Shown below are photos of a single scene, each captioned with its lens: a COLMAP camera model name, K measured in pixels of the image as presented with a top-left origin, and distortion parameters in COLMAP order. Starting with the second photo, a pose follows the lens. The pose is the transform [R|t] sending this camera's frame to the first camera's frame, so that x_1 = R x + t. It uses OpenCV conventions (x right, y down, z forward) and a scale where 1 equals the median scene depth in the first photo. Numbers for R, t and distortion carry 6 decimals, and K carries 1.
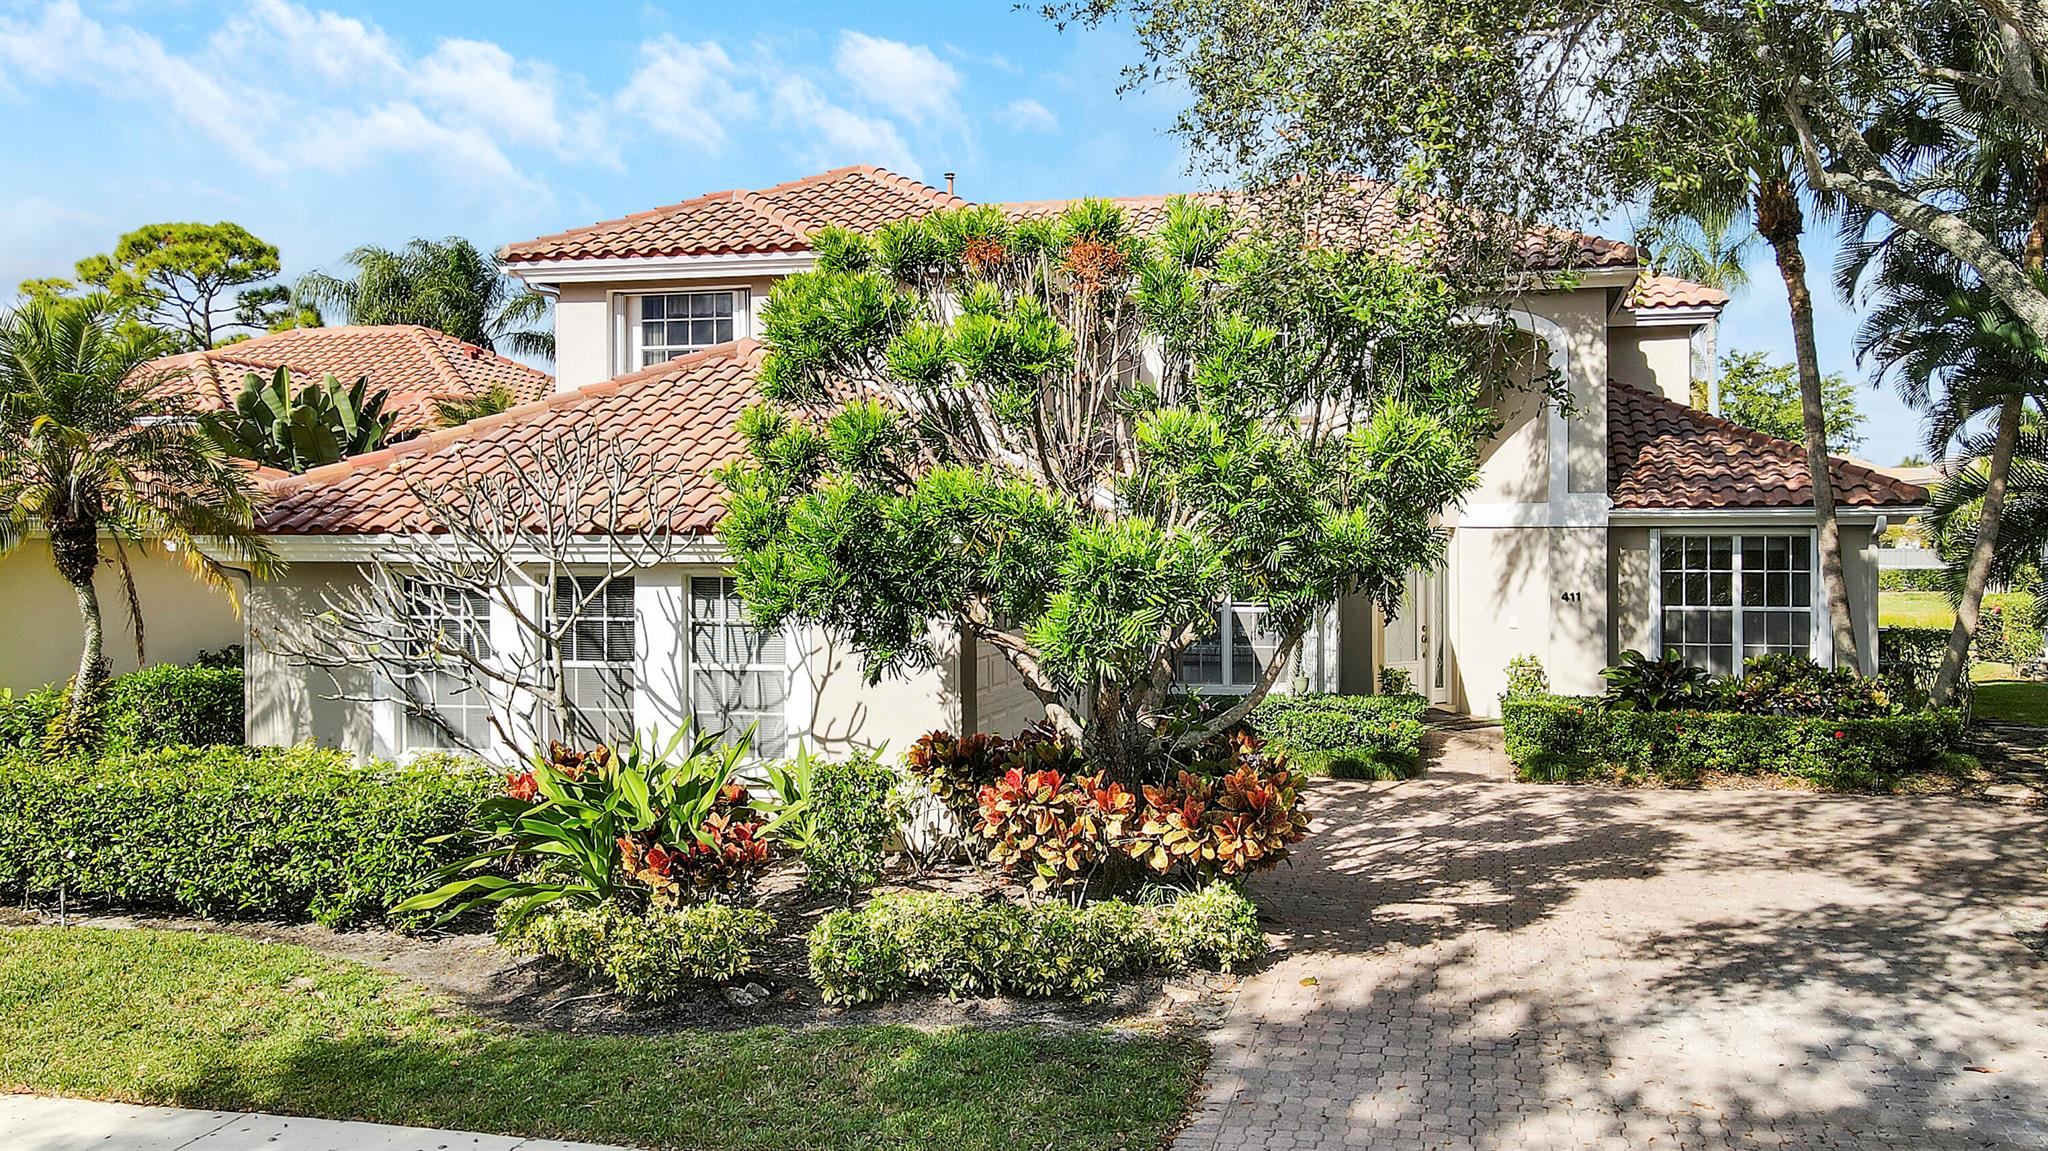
lens RADIAL K [[1519.7, 0, 976.1], [0, 1519.7, 497.2], [0, 0, 1]] dist [0.007376, 0.007892]
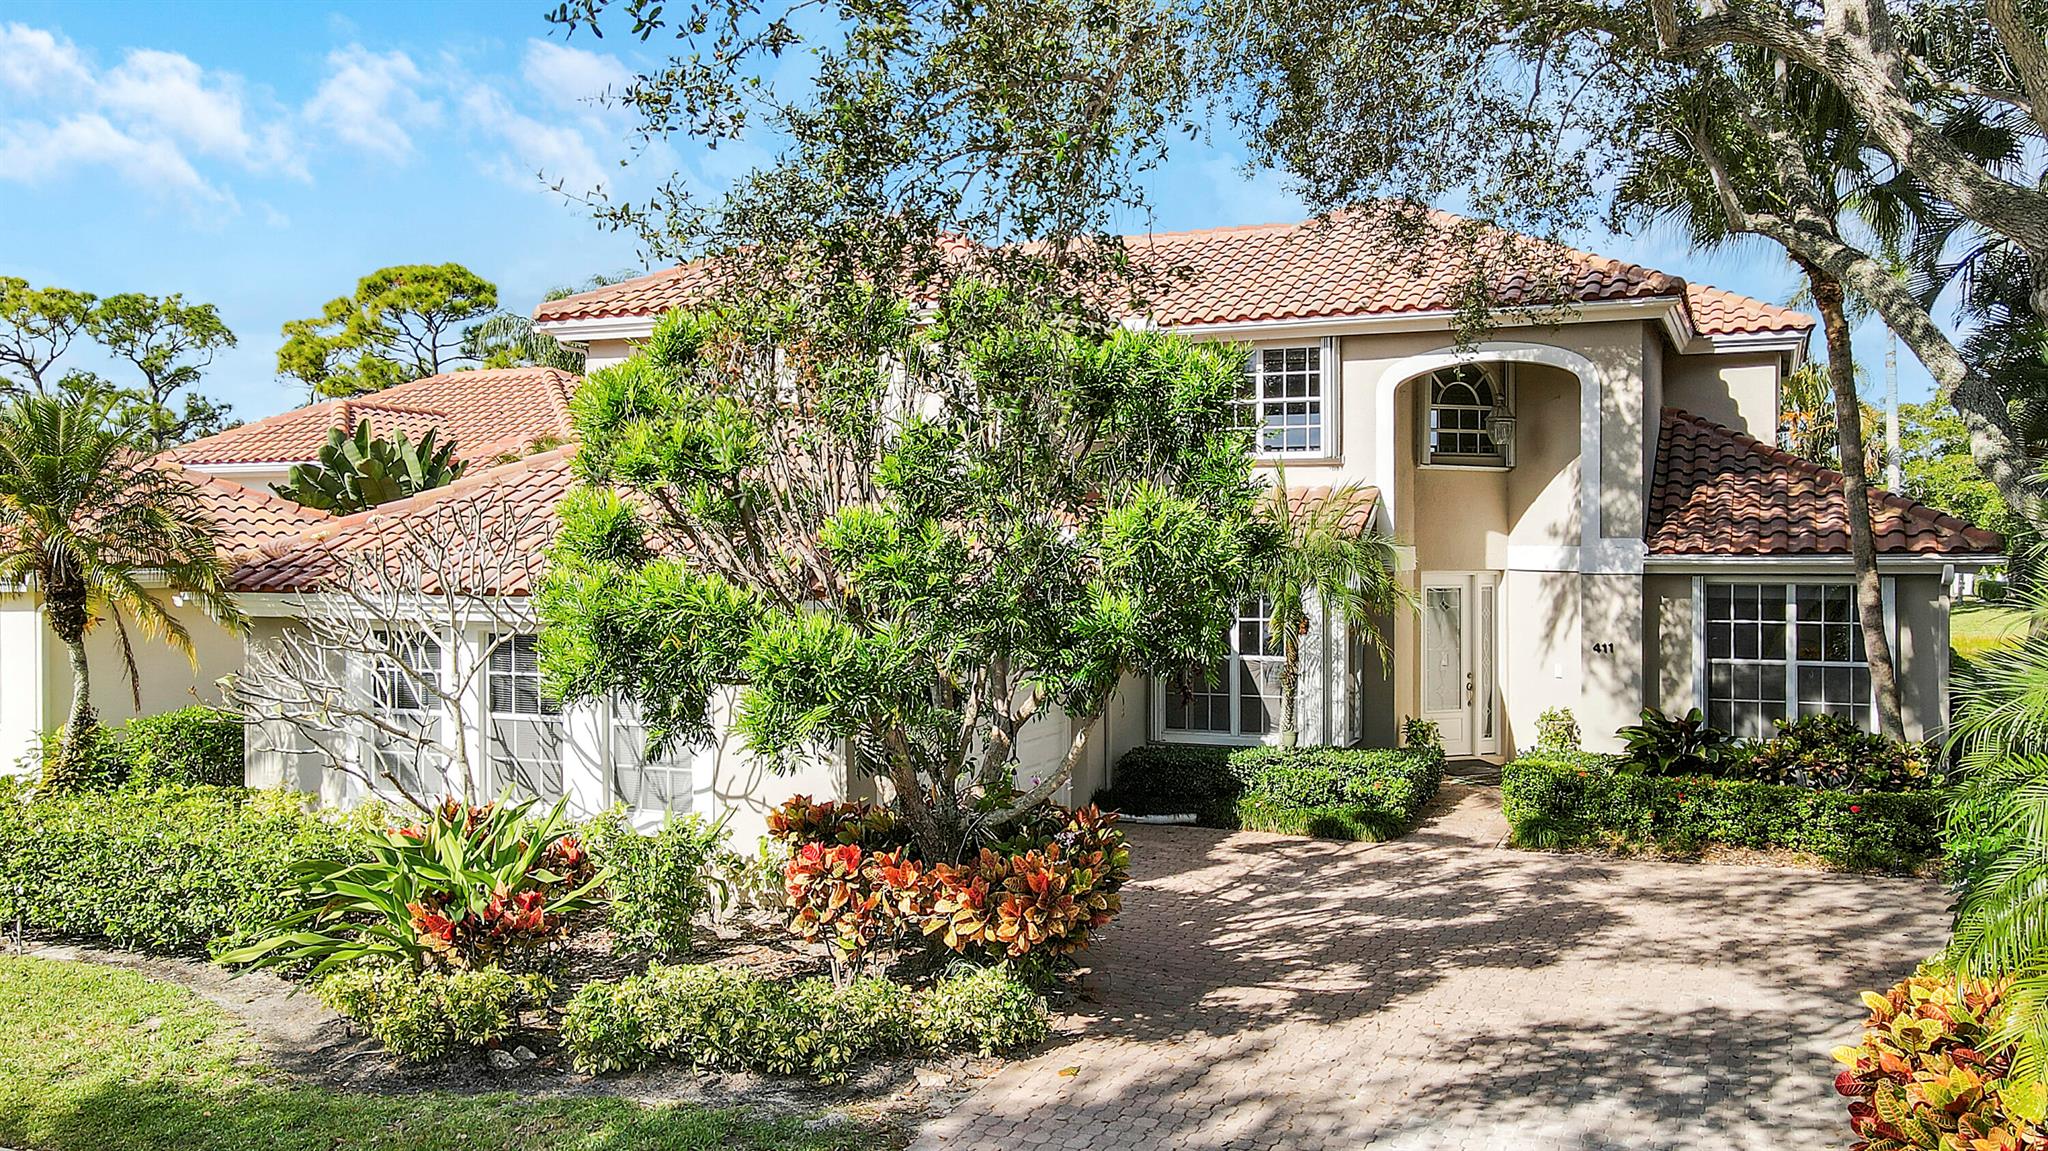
lens RADIAL K [[1519.7, 0, 976.1], [0, 1519.7, 497.2], [0, 0, 1]] dist [0.007376, 0.007892]
pose [[0.987106, -0.006380, -0.159940, 0.193362], [0.005478, 0.999967, -0.006077, -0.029813], [0.159974, 0.005123, 0.987108, 0.006592]]
